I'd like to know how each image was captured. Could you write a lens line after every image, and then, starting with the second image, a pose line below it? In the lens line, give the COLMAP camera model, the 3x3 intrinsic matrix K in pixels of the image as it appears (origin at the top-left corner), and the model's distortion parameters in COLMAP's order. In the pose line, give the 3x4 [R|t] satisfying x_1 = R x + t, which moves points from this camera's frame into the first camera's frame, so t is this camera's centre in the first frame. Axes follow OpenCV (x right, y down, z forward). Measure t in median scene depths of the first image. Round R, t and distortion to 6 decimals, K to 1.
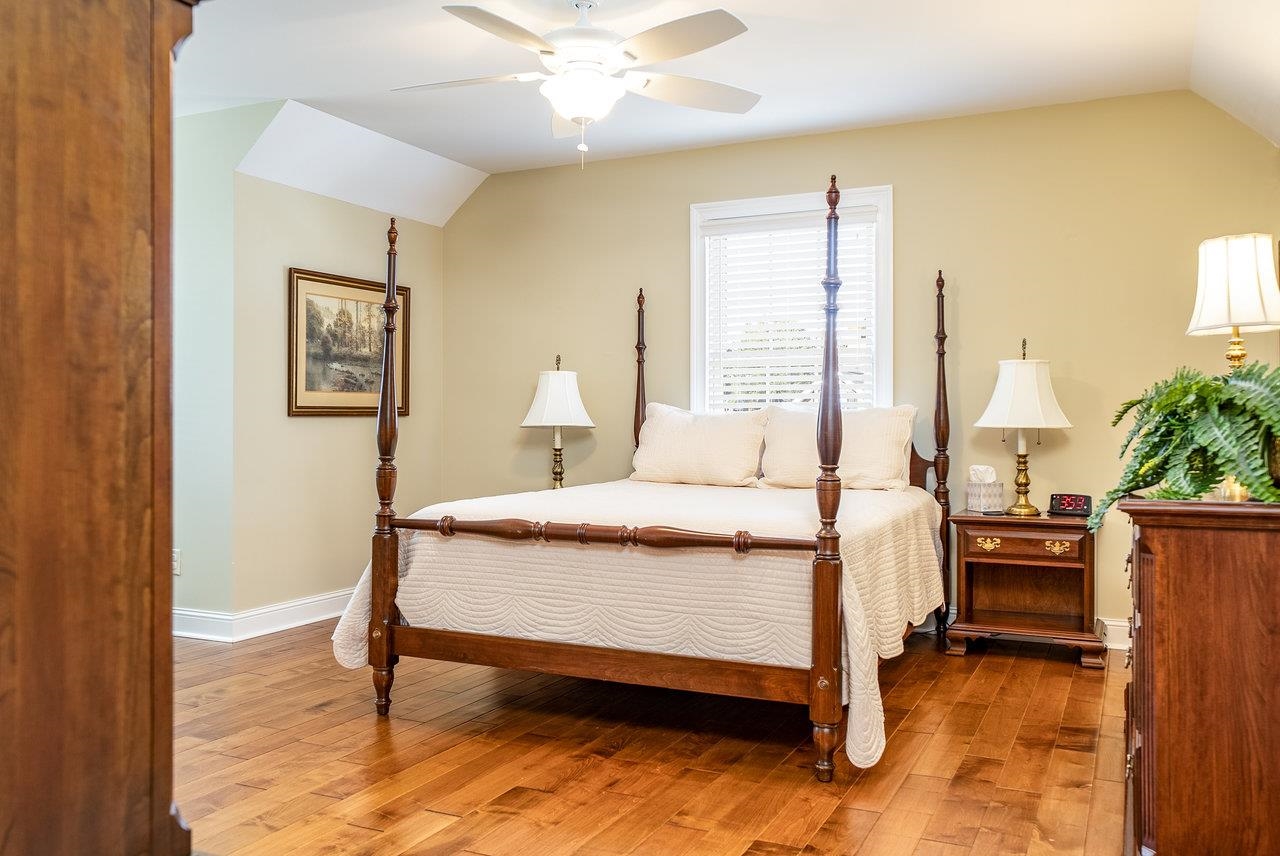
lens RADIAL K [[1036.4, 0, 647.0], [0, 1036.4, 433.2], [0, 0, 1]] dist [-0.024934, 0.028970]
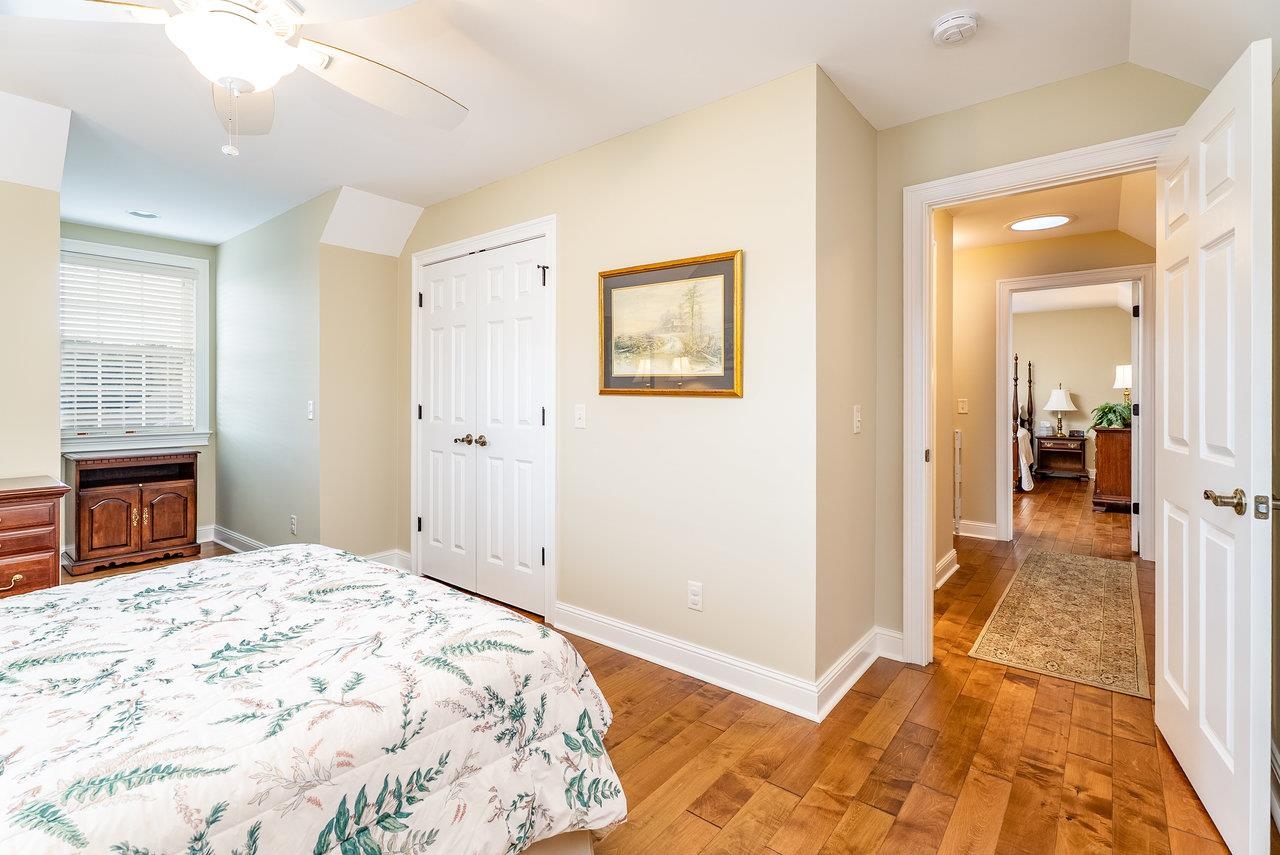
lens RADIAL K [[580.9, 0, 636.4], [0, 580.9, 398.8], [0, 0, 1]] dist [0.001384, -0.002206]
pose [[0.970860, 0.000761, -0.239648, -0.703854], [-0.001446, 0.999995, -0.002682, -0.047182], [0.239645, 0.002951, 0.970856, -1.569930]]
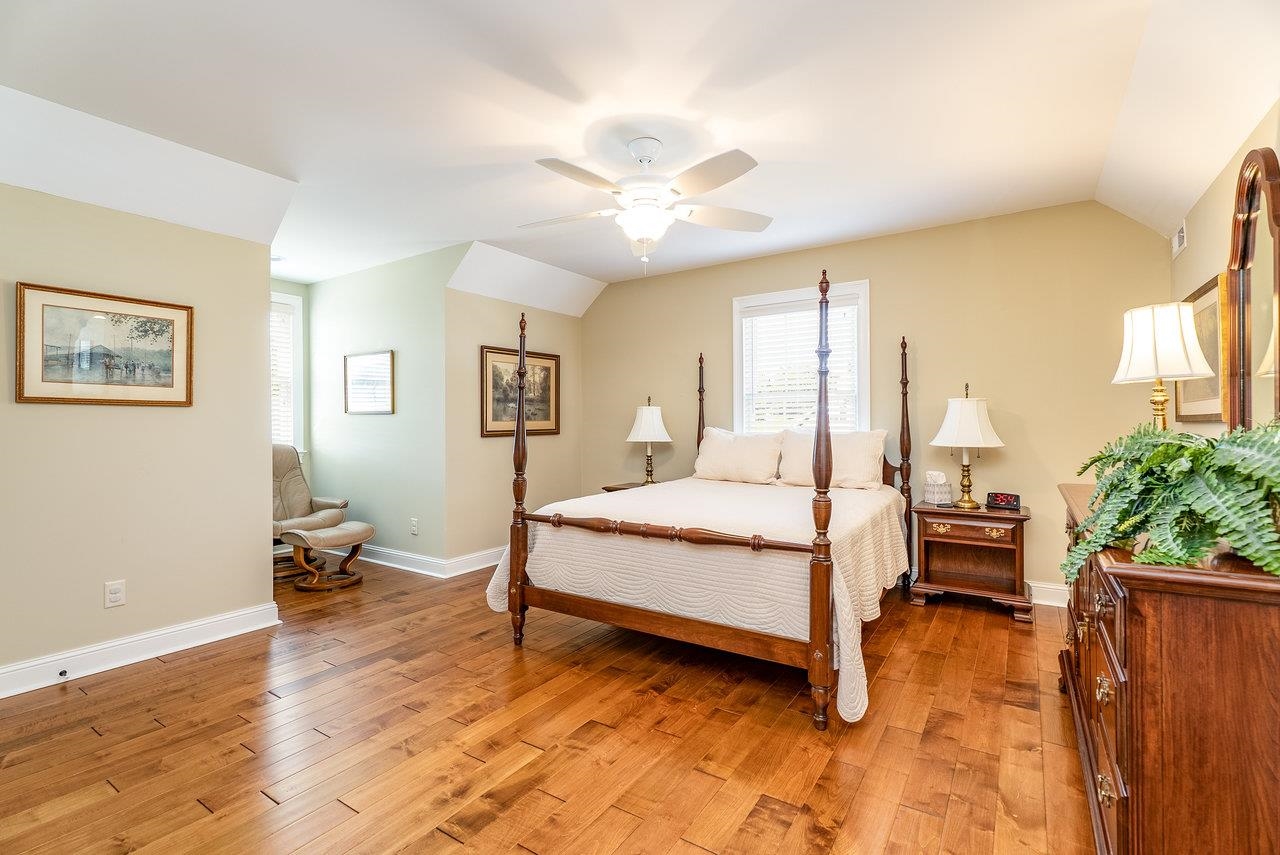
lens RADIAL K [[580.9, 0, 644.5], [0, 580.9, 429.8], [0, 0, 1]] dist [0.001384, -0.002206]
pose [[0.990984, -0.006044, -0.133841, 0.045196], [0.005915, 0.999982, -0.001366, -0.040283], [0.133847, 0.000562, 0.991002, 0.208291]]
